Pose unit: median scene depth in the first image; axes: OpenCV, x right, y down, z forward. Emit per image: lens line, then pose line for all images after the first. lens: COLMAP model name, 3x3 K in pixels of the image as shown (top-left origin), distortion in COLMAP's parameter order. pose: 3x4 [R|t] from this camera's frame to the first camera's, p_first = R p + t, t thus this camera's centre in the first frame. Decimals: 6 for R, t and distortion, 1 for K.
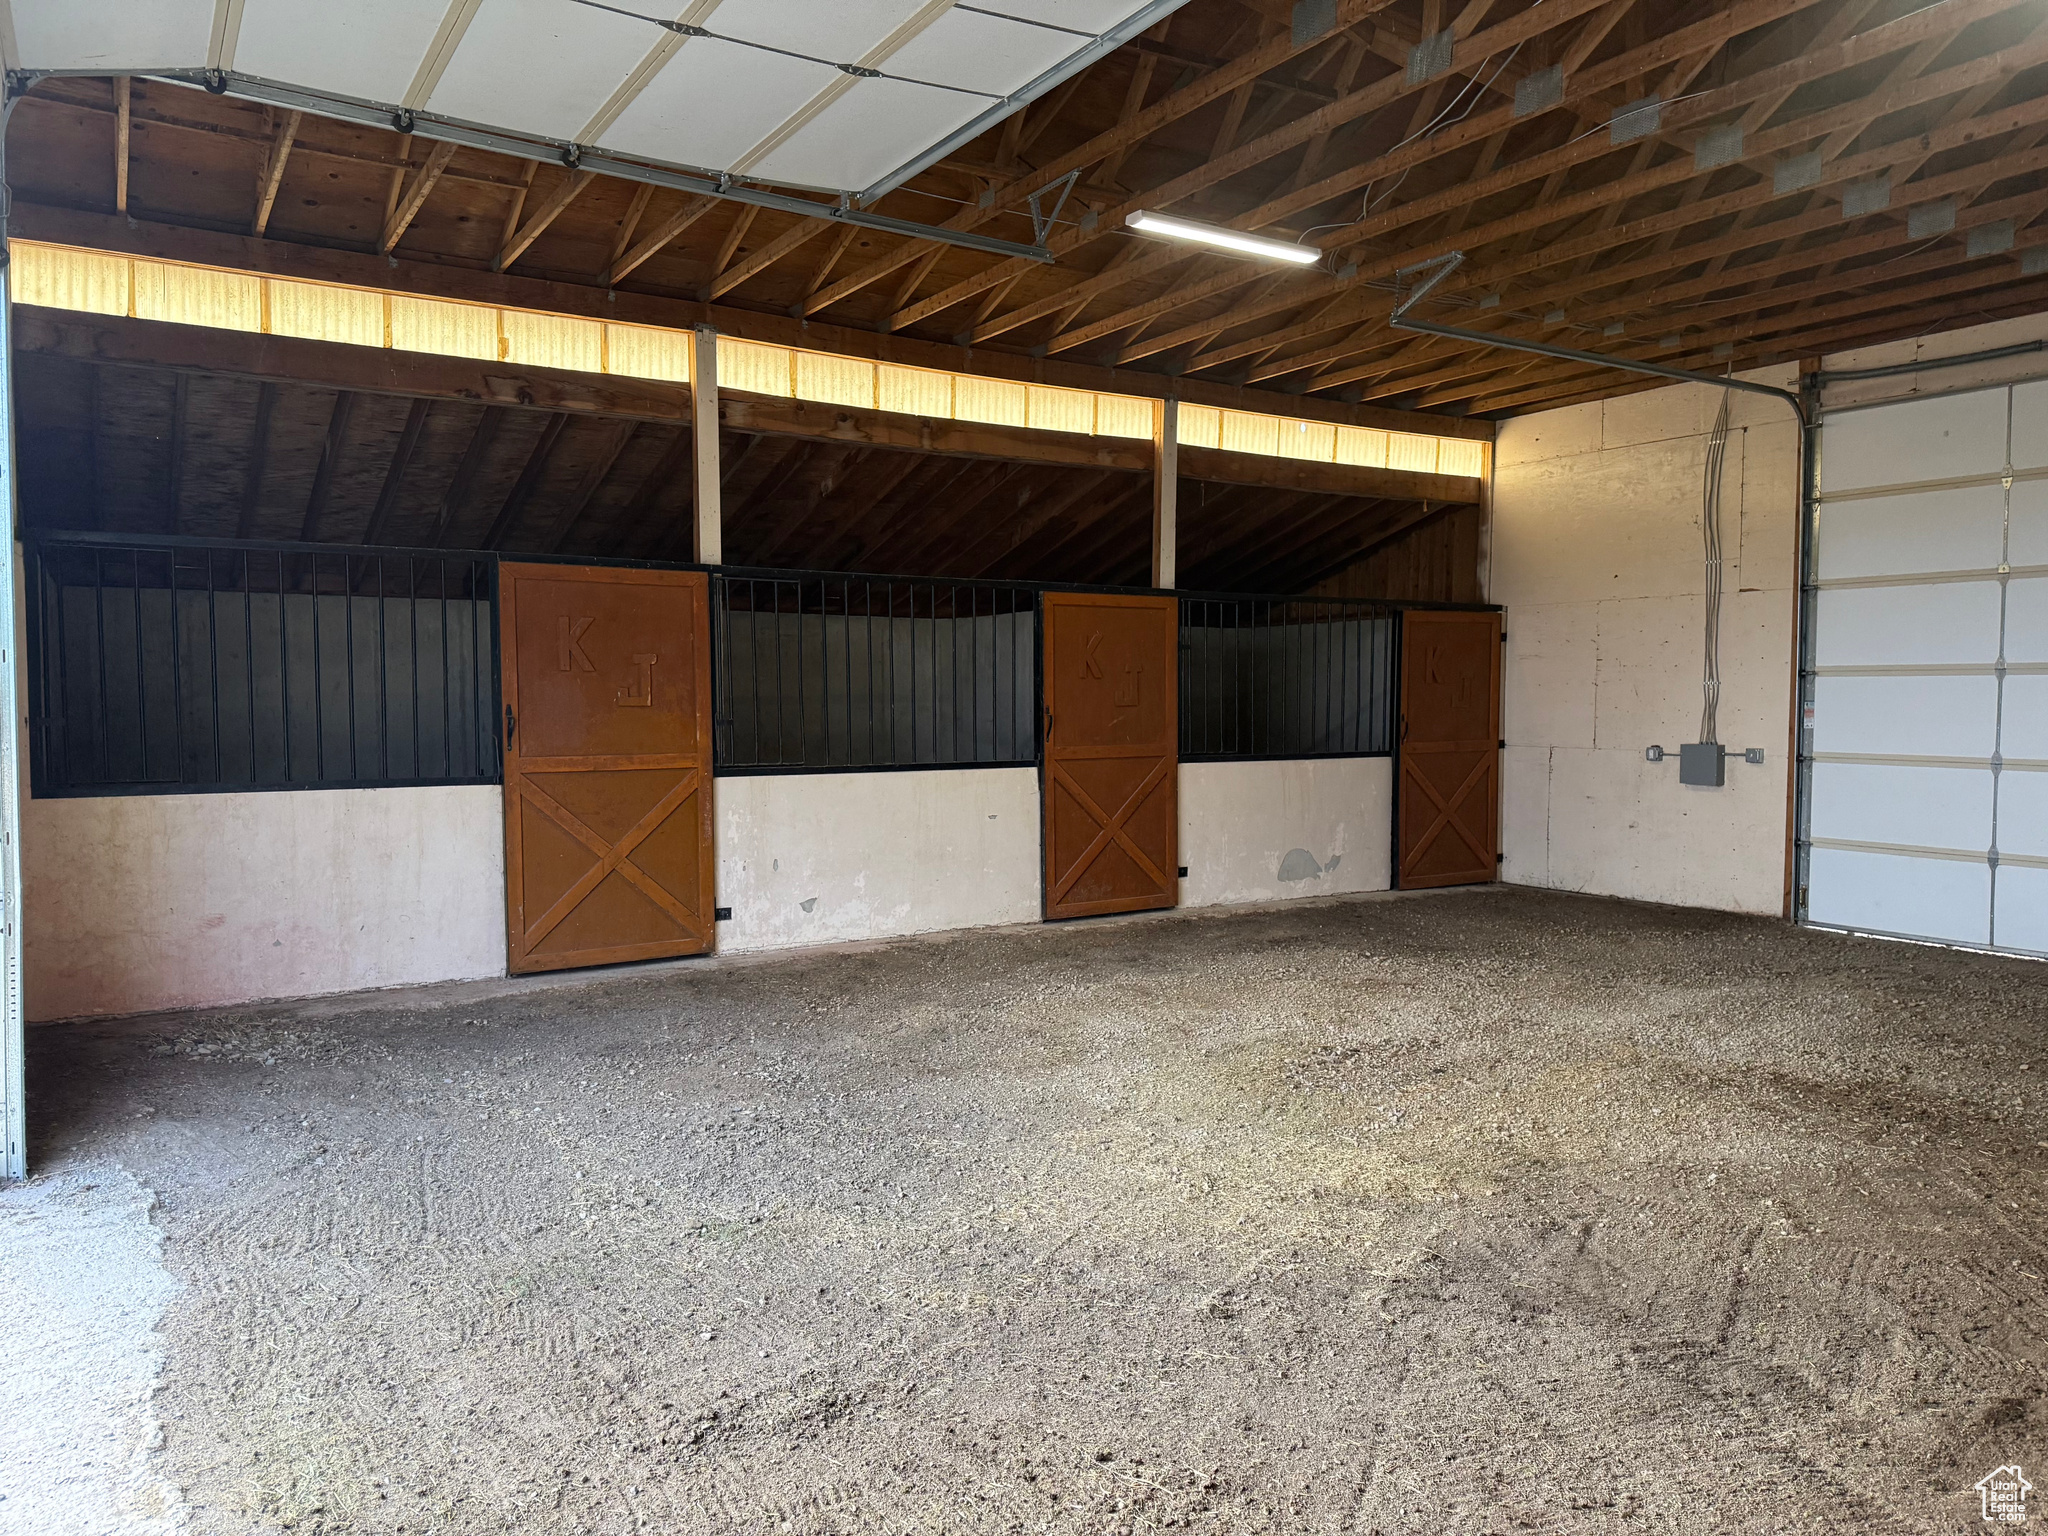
lens RADIAL K [[1431.1, 0, 1028.0], [0, 1431.1, 775.5], [0, 0, 1]] dist [0.105540, -0.134951]
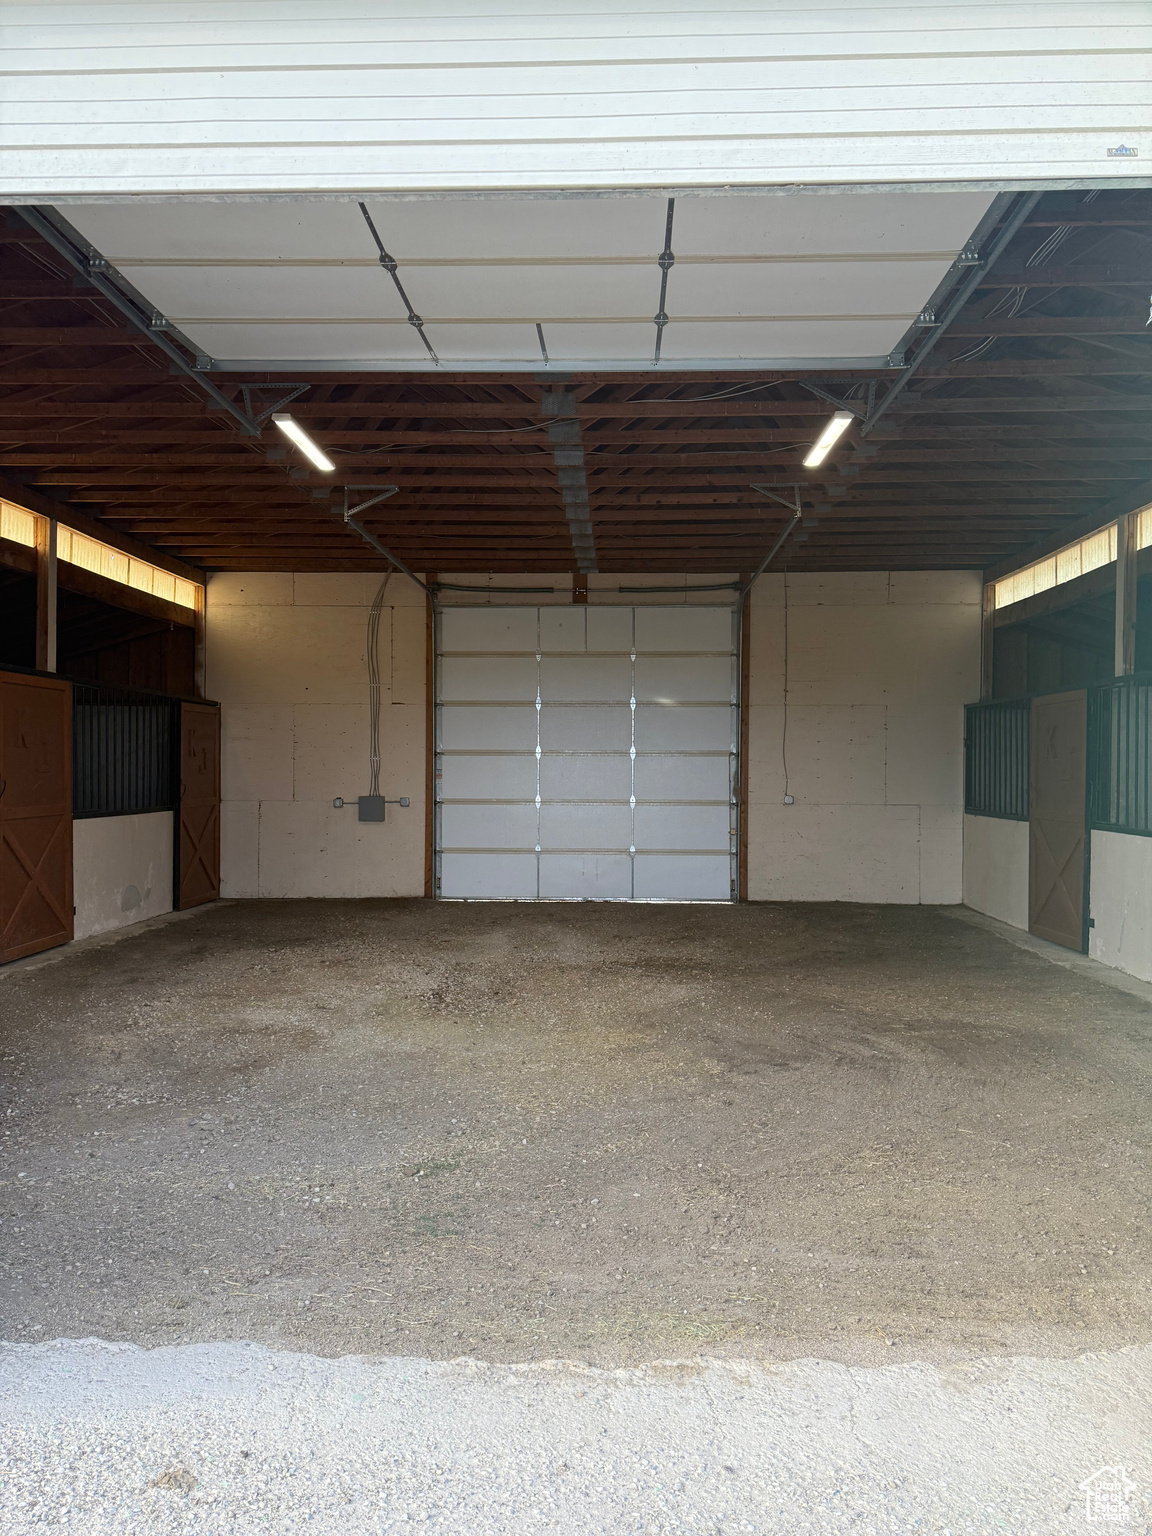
lens RADIAL K [[1067.2, 0, 576.0], [0, 1067.2, 768.0], [0, 0, 1]] dist [0.126598, -0.185802]
pose [[0.568801, 0.002438, 0.822471, -0.428350], [0.043360, 0.998516, -0.032947, -0.004023], [-0.821331, 0.054403, 0.567852, 0.144981]]
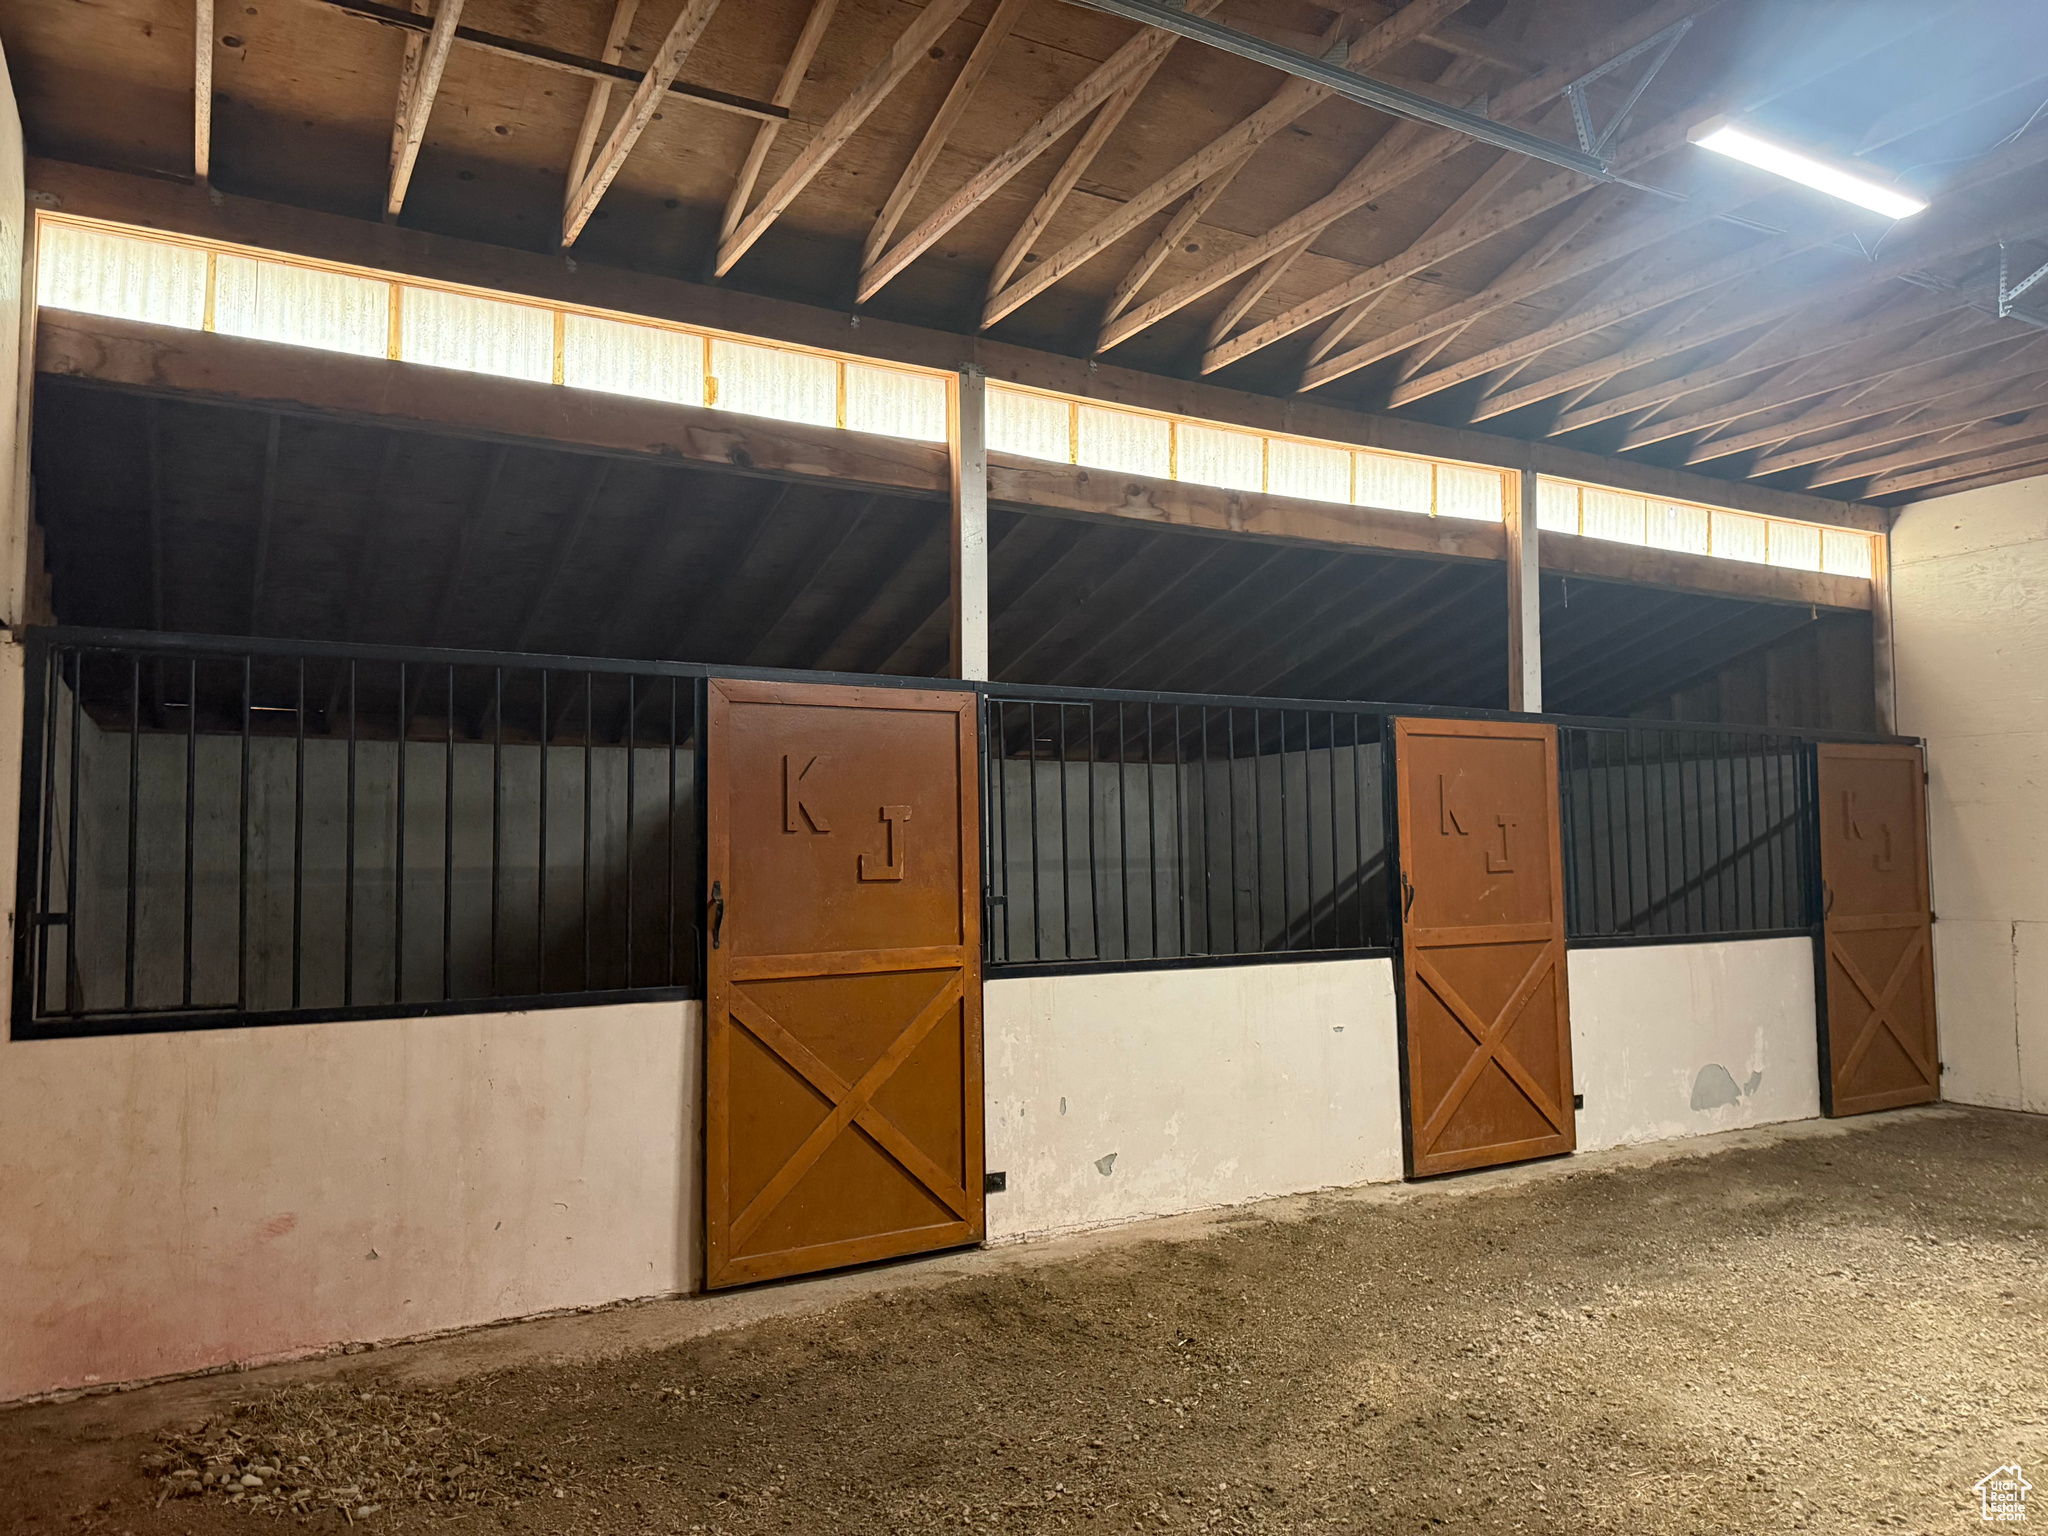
lens RADIAL K [[1422.9, 0, 1024.0], [0, 1422.9, 768.0], [0, 0, 1]] dist [0.126598, -0.185802]
pose [[0.998950, -0.013637, -0.043743, -0.146118], [0.008371, 0.992933, -0.118383, -0.016743], [0.045048, 0.117893, 0.992004, 0.262028]]
